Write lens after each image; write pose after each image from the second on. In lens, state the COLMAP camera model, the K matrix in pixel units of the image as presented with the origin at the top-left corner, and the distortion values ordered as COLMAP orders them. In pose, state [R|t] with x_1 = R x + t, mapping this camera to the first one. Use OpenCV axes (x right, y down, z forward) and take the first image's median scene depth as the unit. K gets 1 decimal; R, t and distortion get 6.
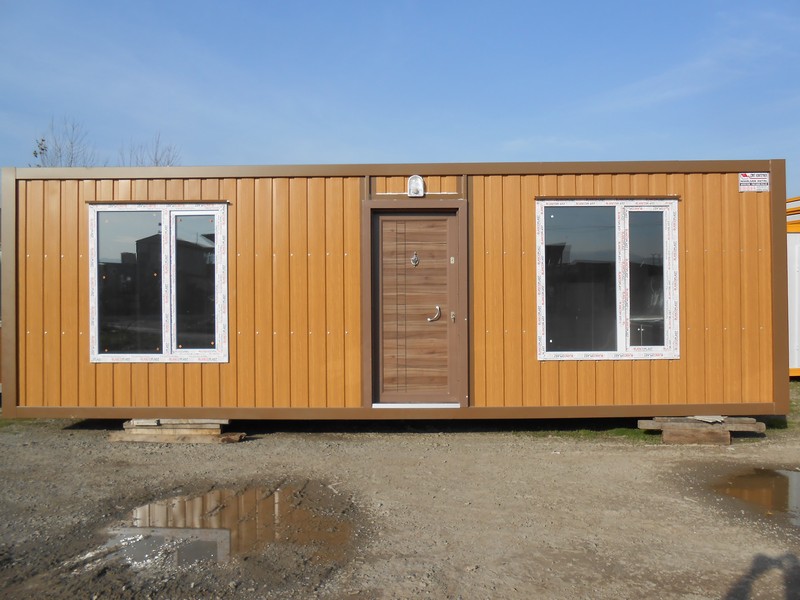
lens RADIAL K [[605.2, 0, 401.3], [0, 605.2, 295.1], [0, 0, 1]] dist [-0.025229, 0.027646]
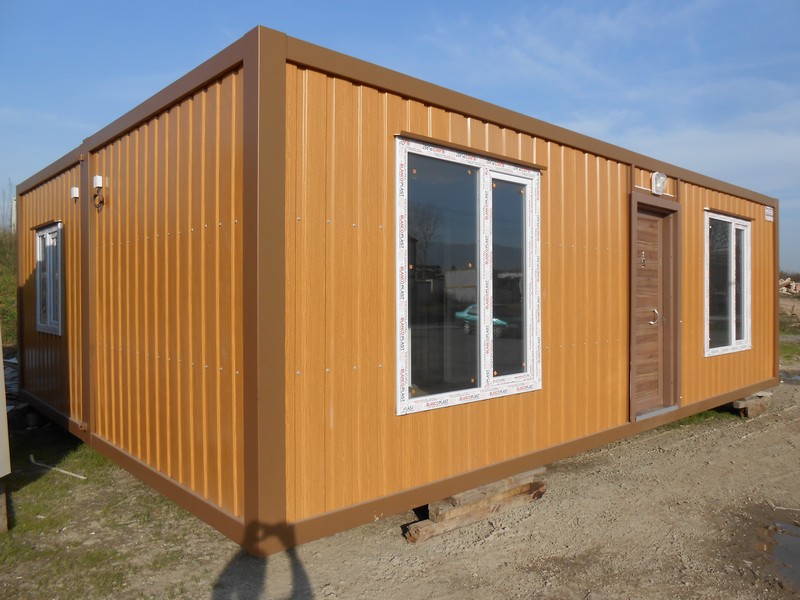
lens RADIAL K [[605.2, 0, 400.4], [0, 605.2, 301.7], [0, 0, 1]] dist [-0.025229, 0.027646]
pose [[0.717807, -0.004457, 0.696227, -0.916768], [-0.000347, 0.999977, 0.006759, 0.000388], [-0.696242, -0.005093, 0.717789, 0.590791]]
